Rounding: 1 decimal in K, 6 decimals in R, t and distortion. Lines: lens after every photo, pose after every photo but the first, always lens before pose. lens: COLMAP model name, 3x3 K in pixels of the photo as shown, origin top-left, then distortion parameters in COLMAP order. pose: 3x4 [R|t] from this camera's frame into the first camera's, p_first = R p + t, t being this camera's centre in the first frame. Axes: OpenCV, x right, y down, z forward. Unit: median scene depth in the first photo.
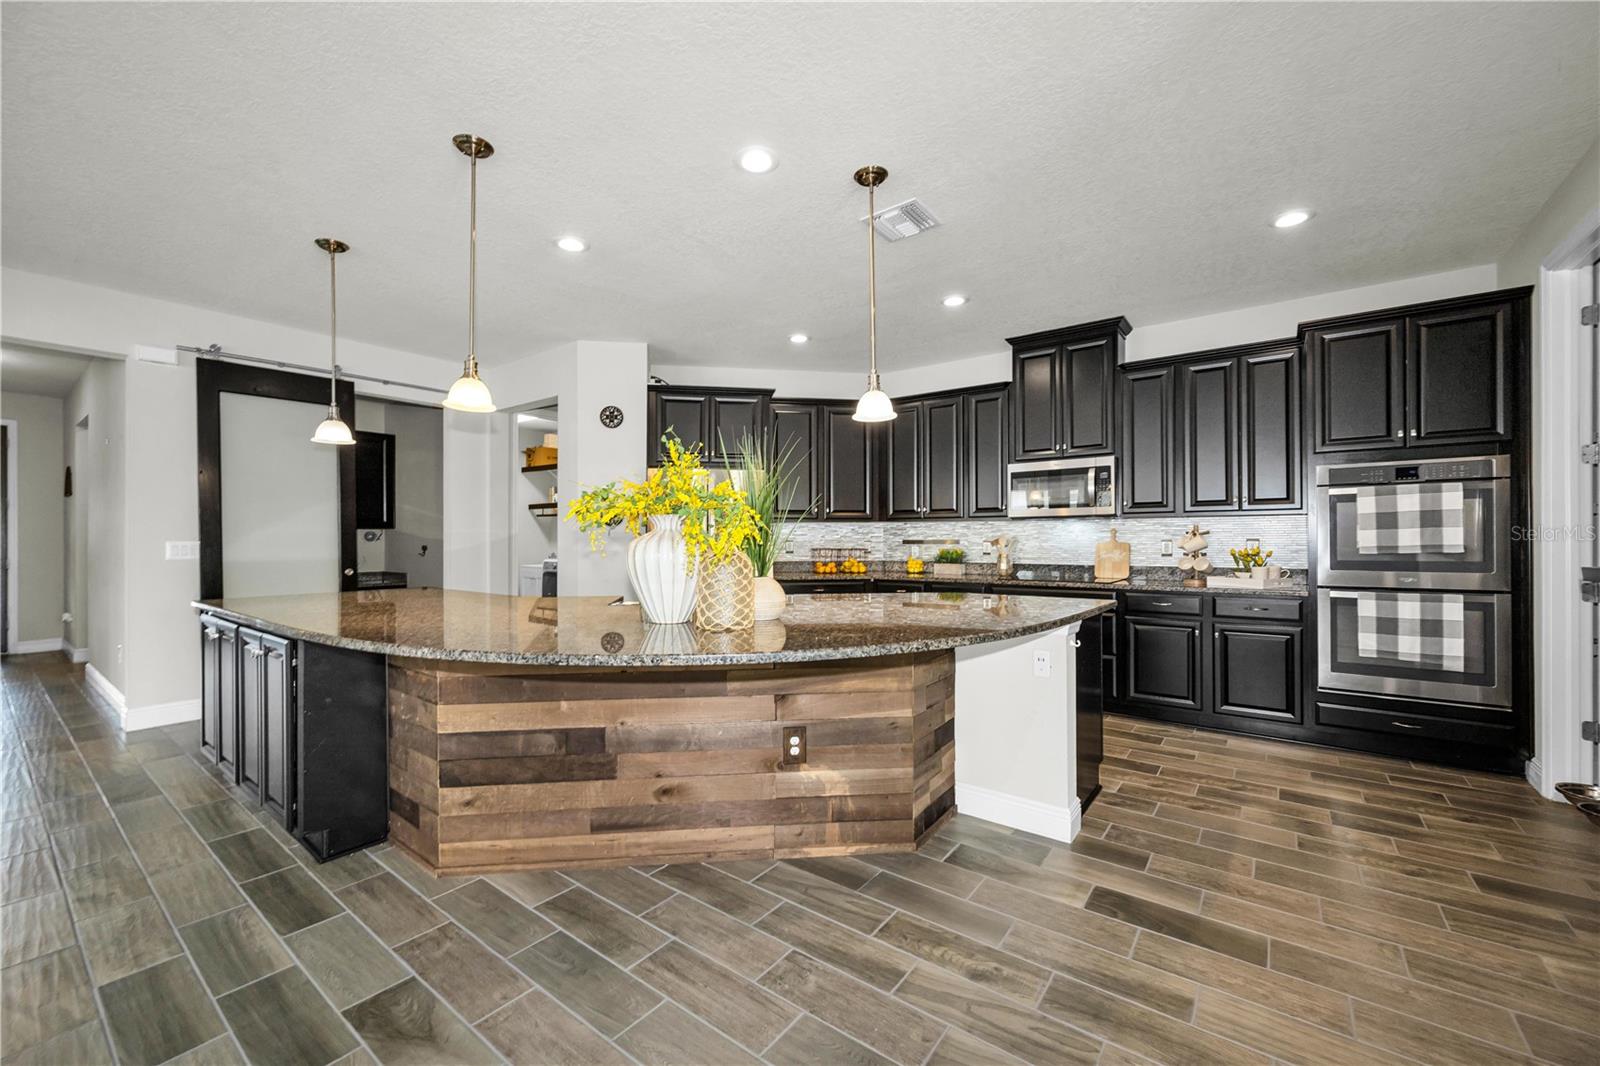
lens RADIAL K [[638.7, 0, 794.2], [0, 638.7, 537.2], [0, 0, 1]] dist [0.000027, 0.000077]
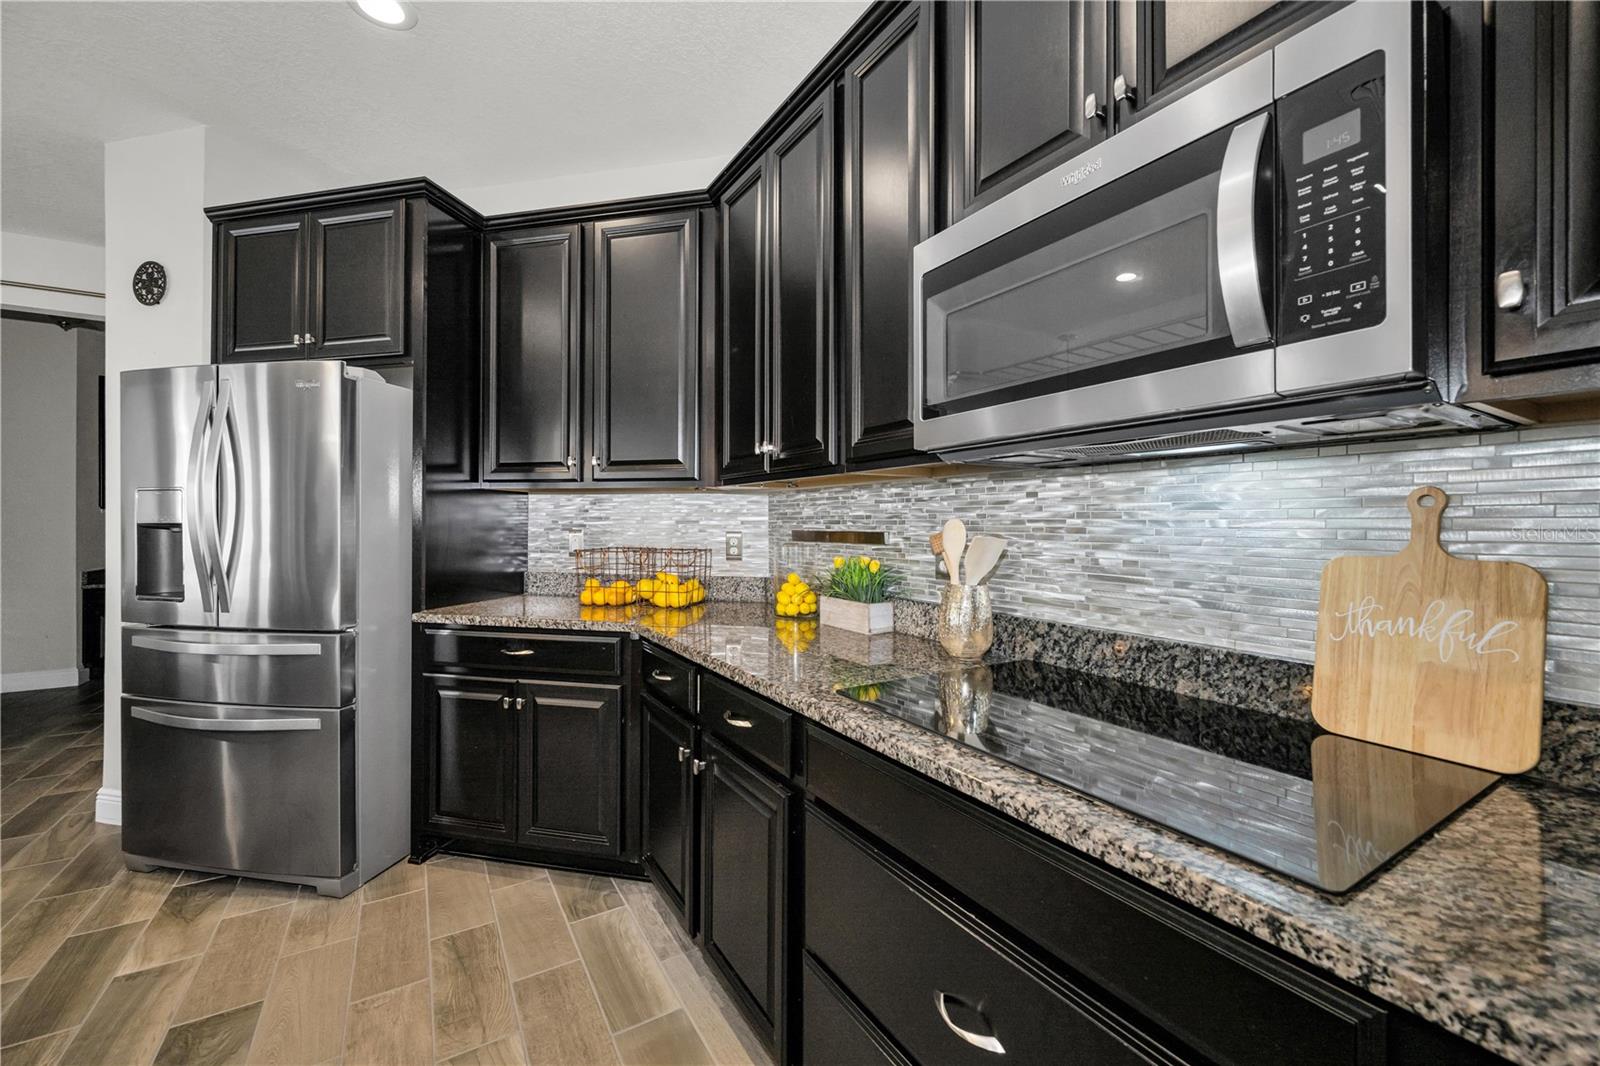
lens RADIAL K [[638.7, 0, 794.8], [0, 638.7, 520.8], [0, 0, 1]] dist [0.000027, 0.000077]
pose [[0.934357, 0.002346, -0.356331, 0.342520], [-0.002047, 0.999997, 0.001215, -0.002501], [0.356333, -0.000405, 0.934359, 0.661295]]
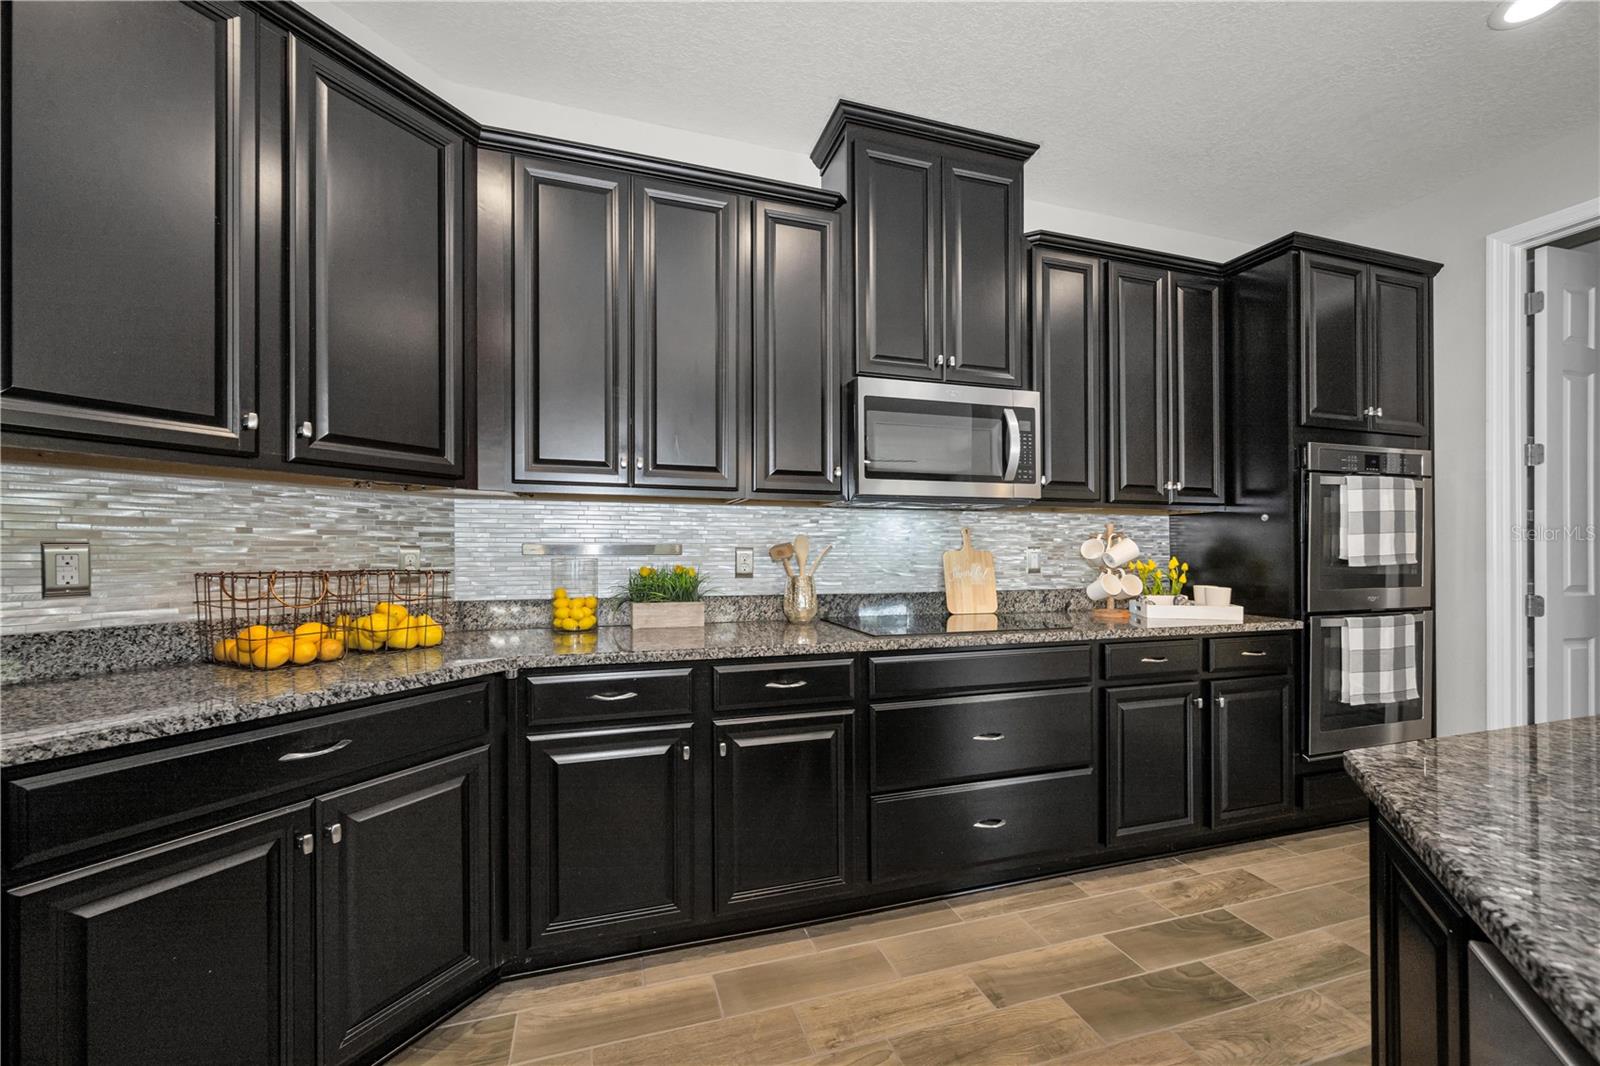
lens RADIAL K [[638.7, 0, 808.2], [0, 638.7, 545.5], [0, 0, 1]] dist [0.000027, 0.000077]
pose [[0.563742, 0.008618, 0.825906, -0.050690], [-0.006336, 0.999961, -0.006109, 0.006903], [-0.825926, -0.001789, 0.563775, 0.696843]]
